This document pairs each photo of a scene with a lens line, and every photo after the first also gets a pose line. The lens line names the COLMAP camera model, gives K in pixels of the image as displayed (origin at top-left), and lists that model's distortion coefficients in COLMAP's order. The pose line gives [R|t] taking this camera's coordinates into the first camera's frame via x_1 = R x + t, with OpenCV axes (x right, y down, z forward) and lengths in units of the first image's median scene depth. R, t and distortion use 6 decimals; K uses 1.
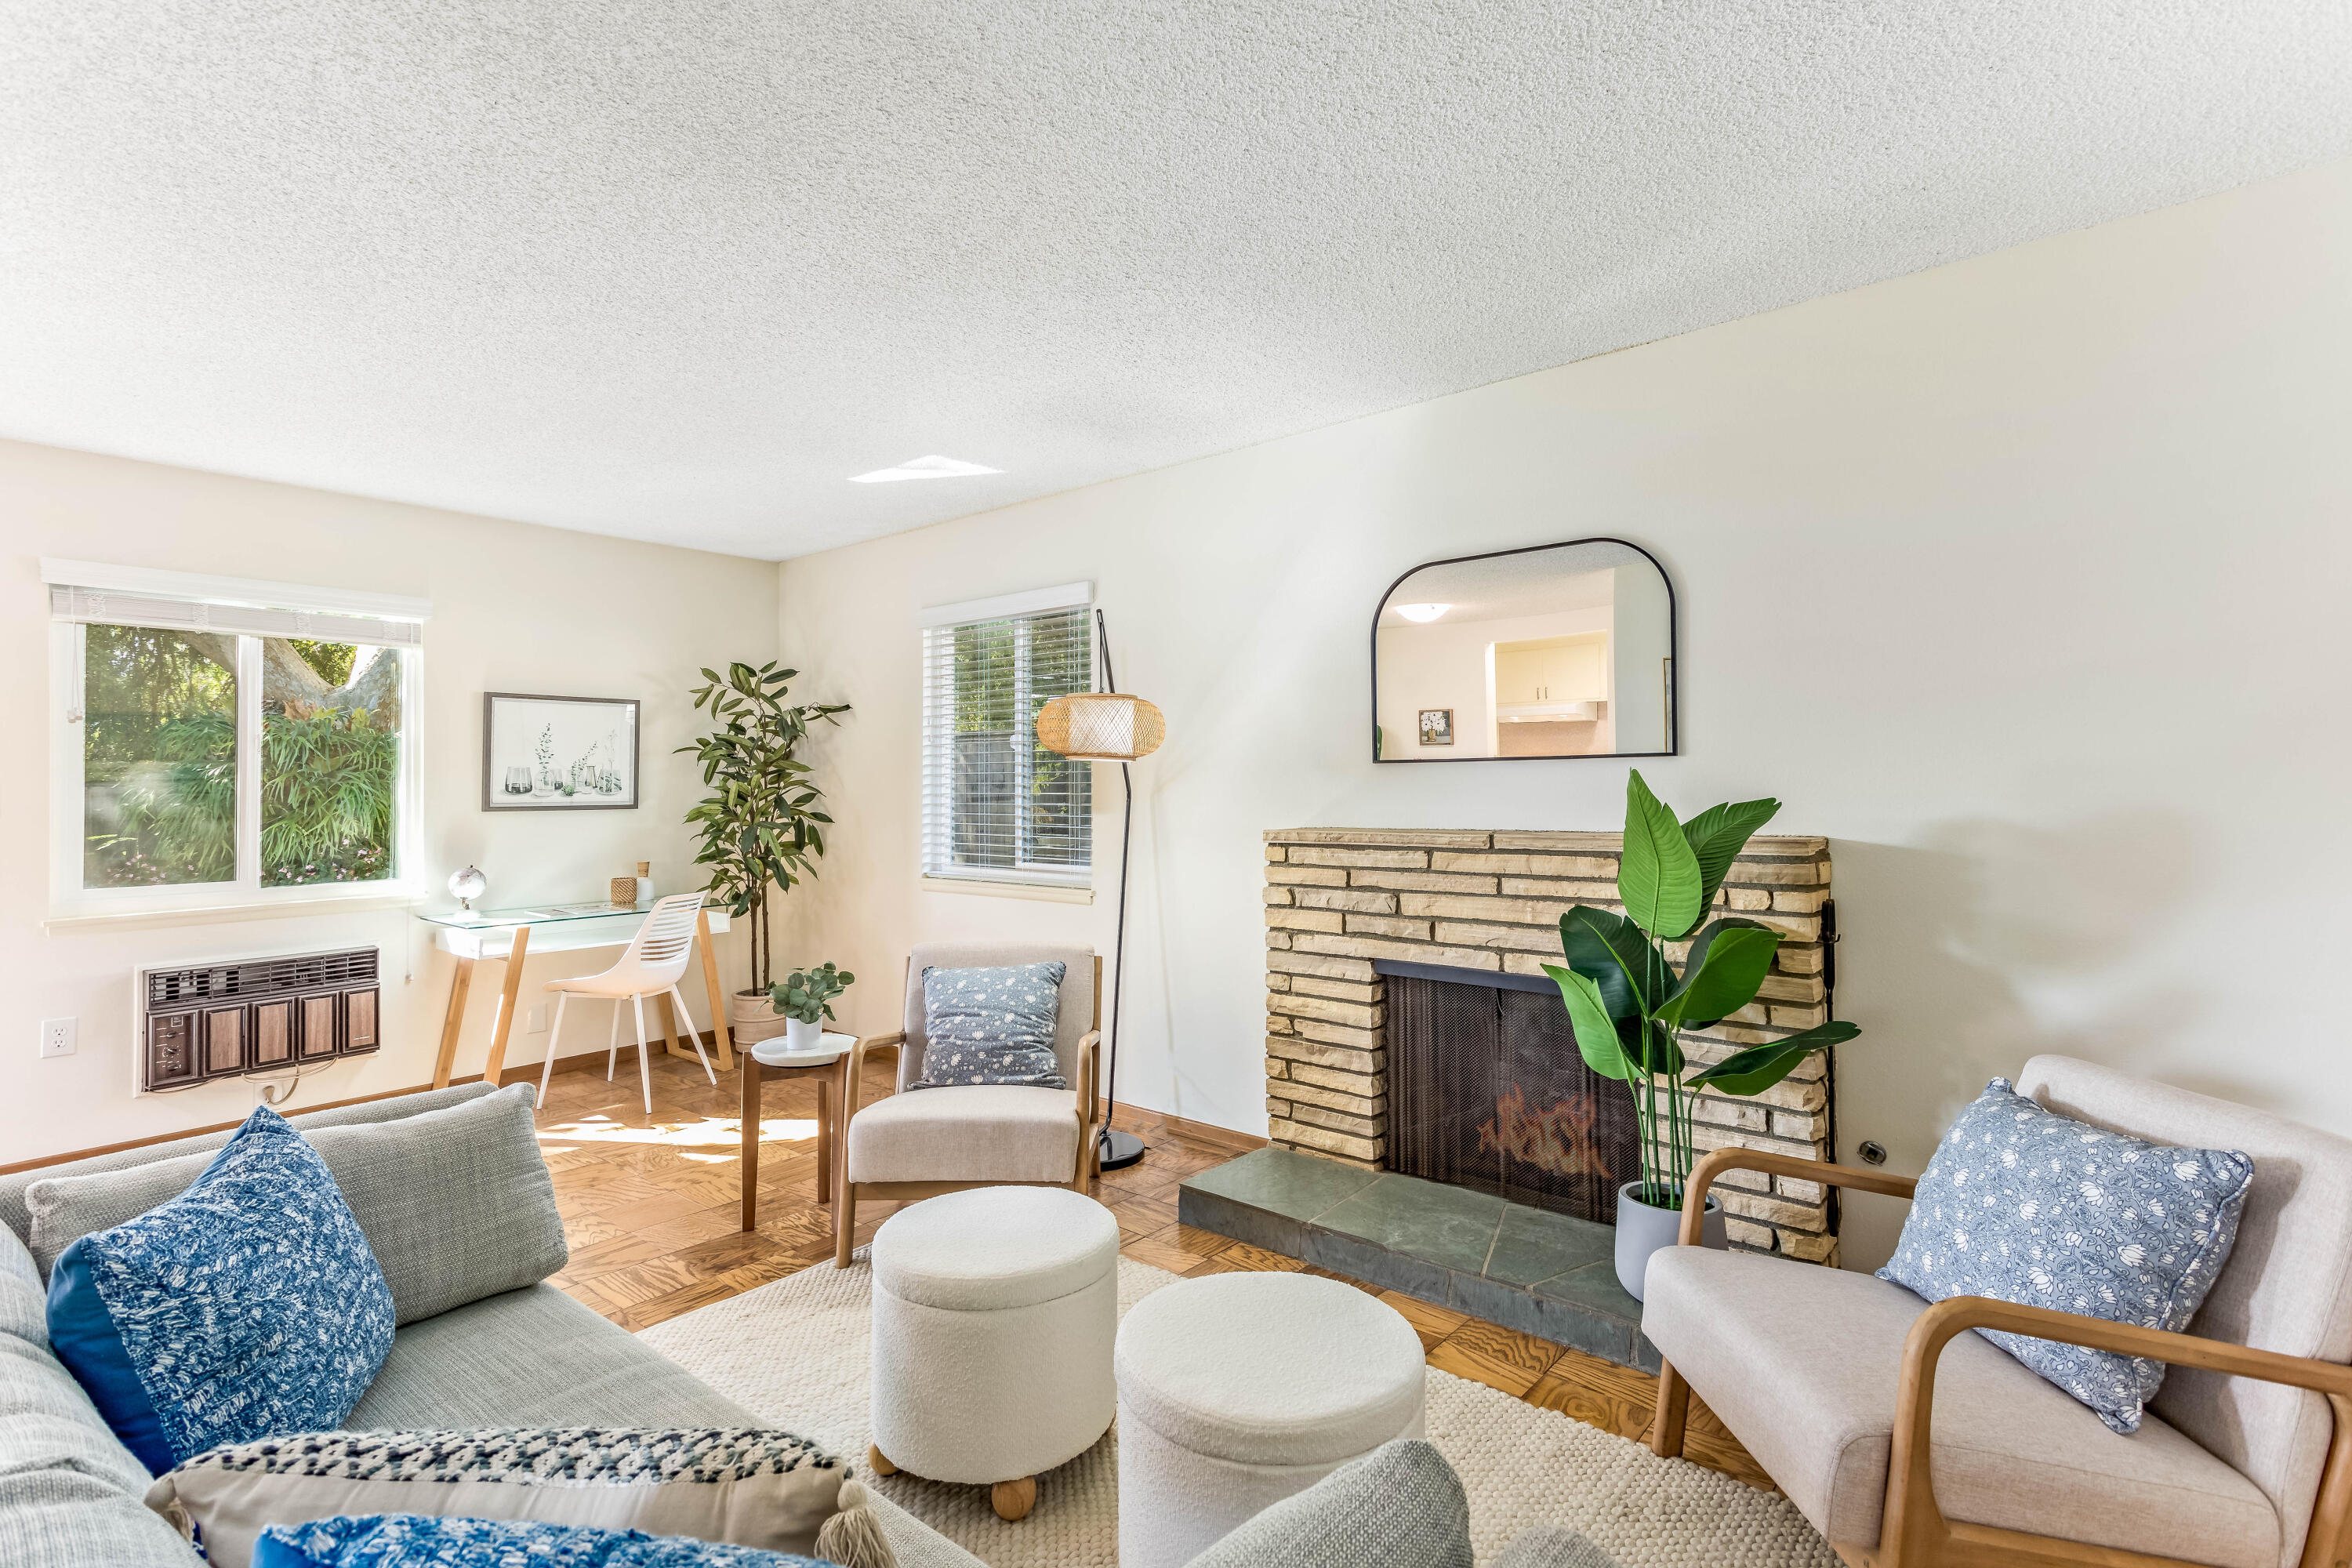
lens RADIAL K [[1106.7, 0, 1185.9], [0, 1106.7, 763.4], [0, 0, 1]] dist [0.025214, 0.002299]
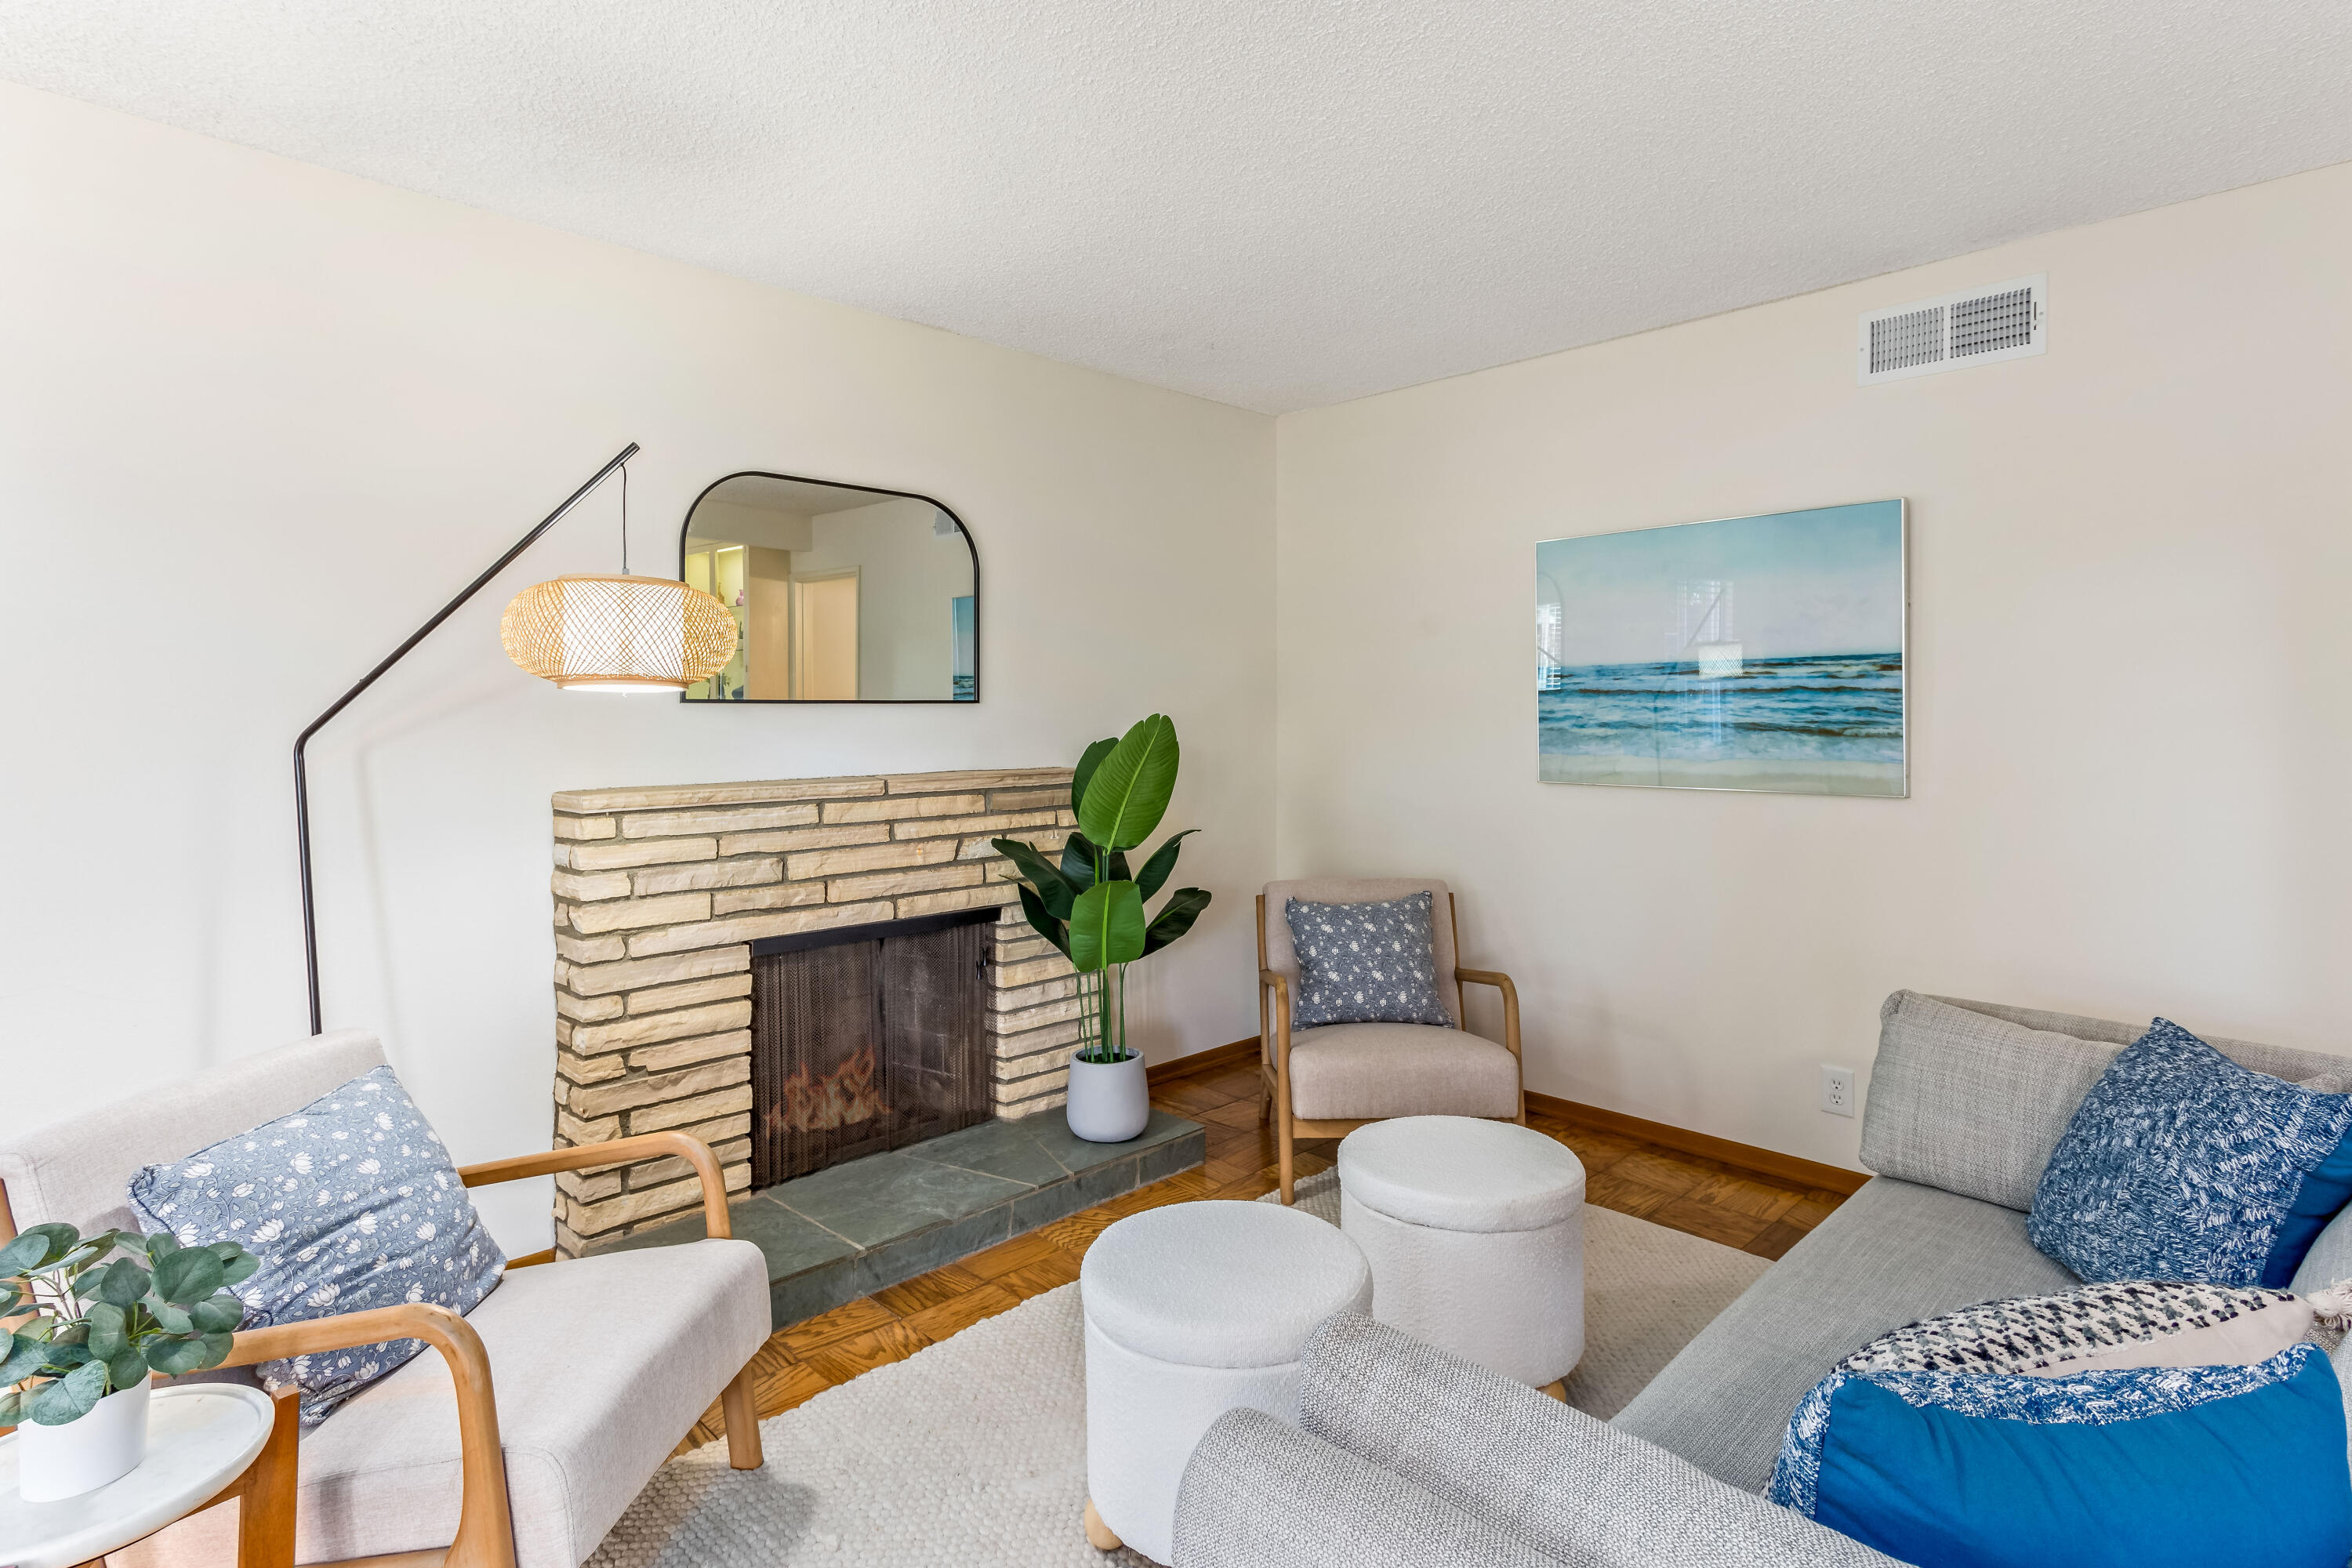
lens RADIAL K [[1106.7, 0, 1200.0], [0, 1106.7, 722.0], [0, 0, 1]] dist [0.025214, 0.002299]
pose [[0.132936, 0.007035, 0.991100, -0.590110], [-0.011635, 0.999917, -0.005537, 0.014007], [-0.991056, -0.010795, 0.133006, 0.543855]]
